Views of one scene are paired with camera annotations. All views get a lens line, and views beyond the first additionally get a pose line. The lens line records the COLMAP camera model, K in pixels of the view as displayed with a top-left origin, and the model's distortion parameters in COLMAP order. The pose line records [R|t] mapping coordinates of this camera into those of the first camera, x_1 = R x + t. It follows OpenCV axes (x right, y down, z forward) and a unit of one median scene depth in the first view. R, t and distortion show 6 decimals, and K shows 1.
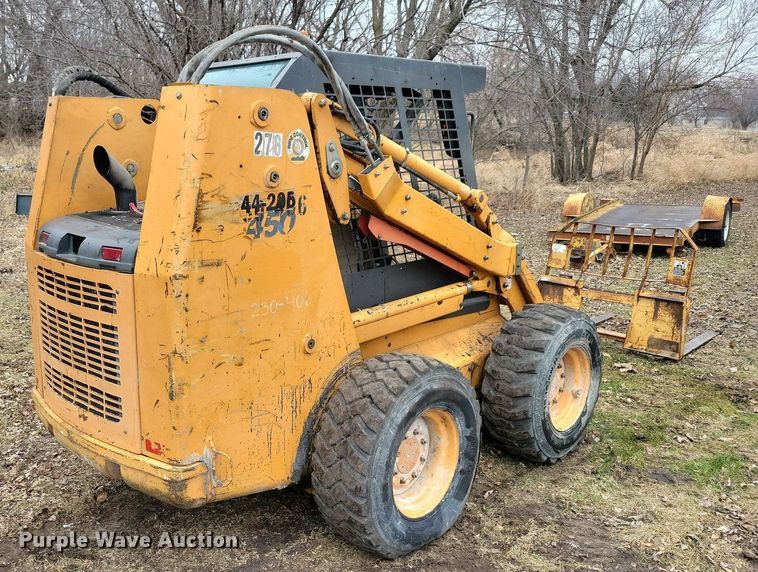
lens RADIAL K [[718.4, 0, 298.7], [0, 718.4, 273.0], [0, 0, 1]] dist [0.046504, 0.000000]
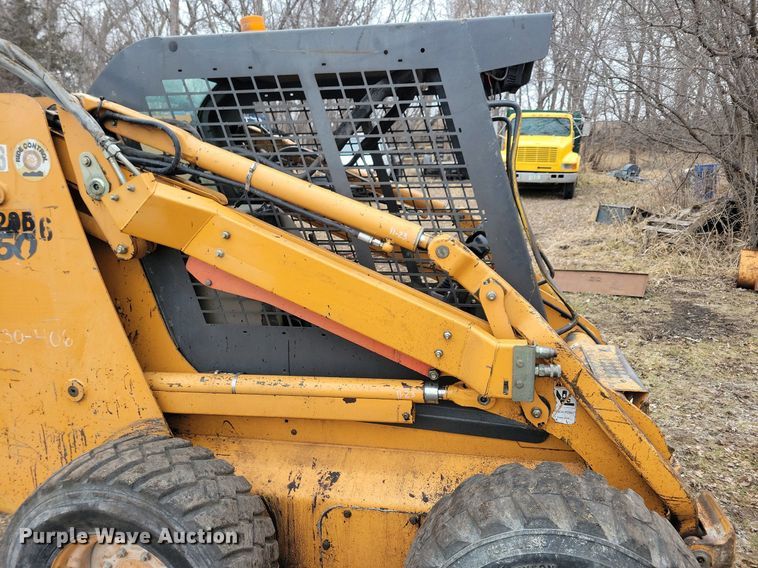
lens RADIAL K [[570.0, 0, 383.2], [0, 570.0, 282.2], [0, 0, 1]] dist [0.067653, -0.053335]
pose [[0.581403, 0.167286, -0.796232, 0.806604], [-0.141331, 0.984522, 0.103646, -0.162632], [0.801247, 0.052272, 0.596047, 0.929028]]
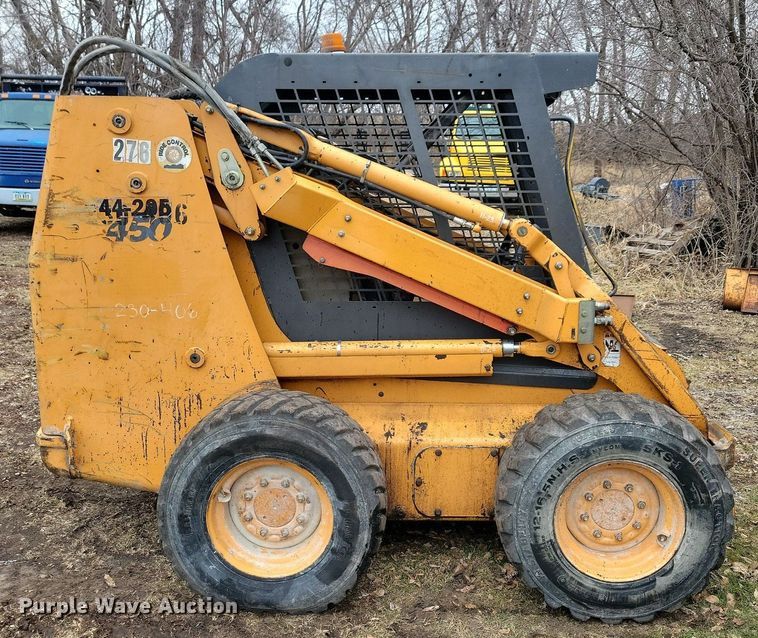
lens RADIAL K [[795.0, 0, 400.9], [0, 795.0, 311.6], [0, 0, 1]] dist [0.051075, 0.000000]
pose [[0.709935, 0.135207, -0.691166, 1.009943], [-0.141068, 0.988810, 0.048533, -0.058976], [0.689994, 0.063047, 0.721064, 0.433490]]
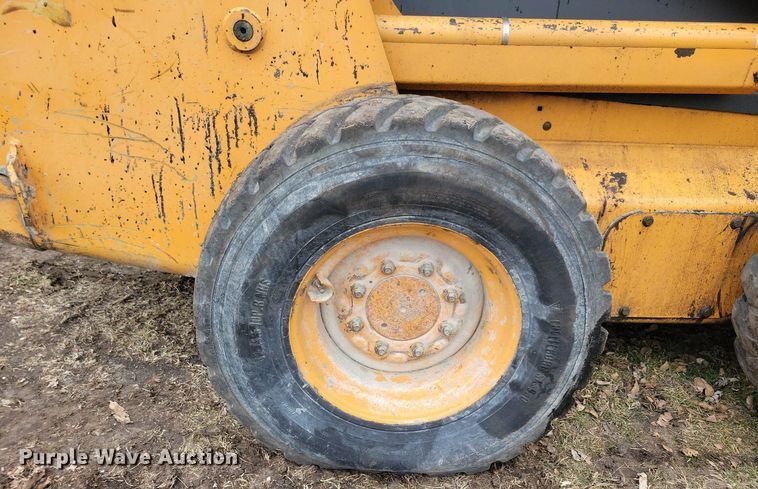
lens RADIAL K [[573.8, 0, 393.8], [0, 573.8, 287.0], [0, 0, 1]] dist [0.052425, -0.030056]
pose [[0.754610, 0.325508, -0.569744, 0.413671], [-0.176989, 0.937071, 0.300953, 0.133367], [0.631854, -0.126263, 0.764734, 0.773403]]
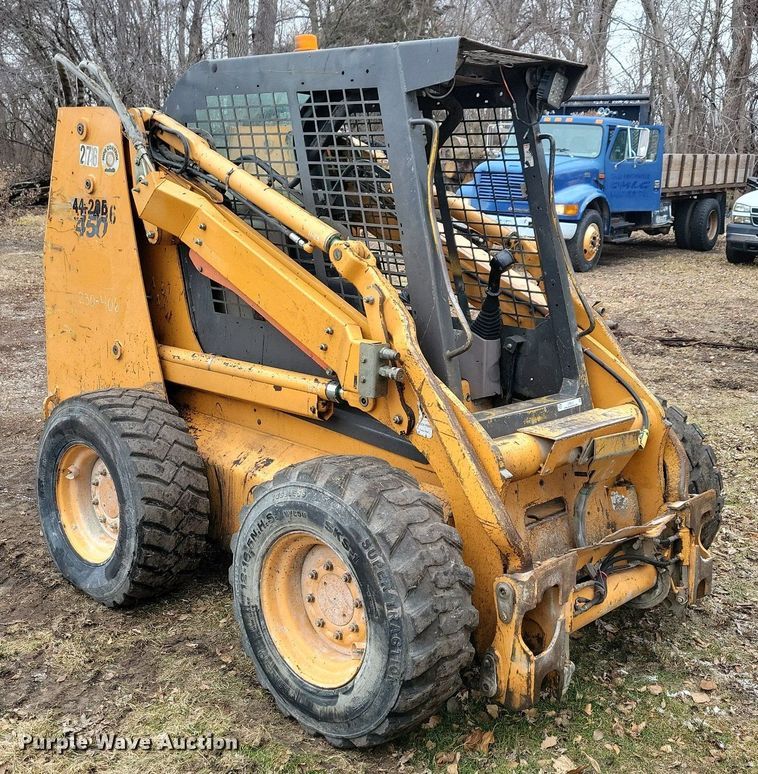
lens RADIAL K [[945.0, 0, 392.3], [0, 945.0, 370.7], [0, 0, 1]] dist [0.039805, 0.000000]
pose [[0.062498, 0.196682, -0.978473, 1.477234], [-0.232680, 0.956246, 0.177352, -0.222488], [0.970543, 0.216587, 0.105527, 1.325032]]
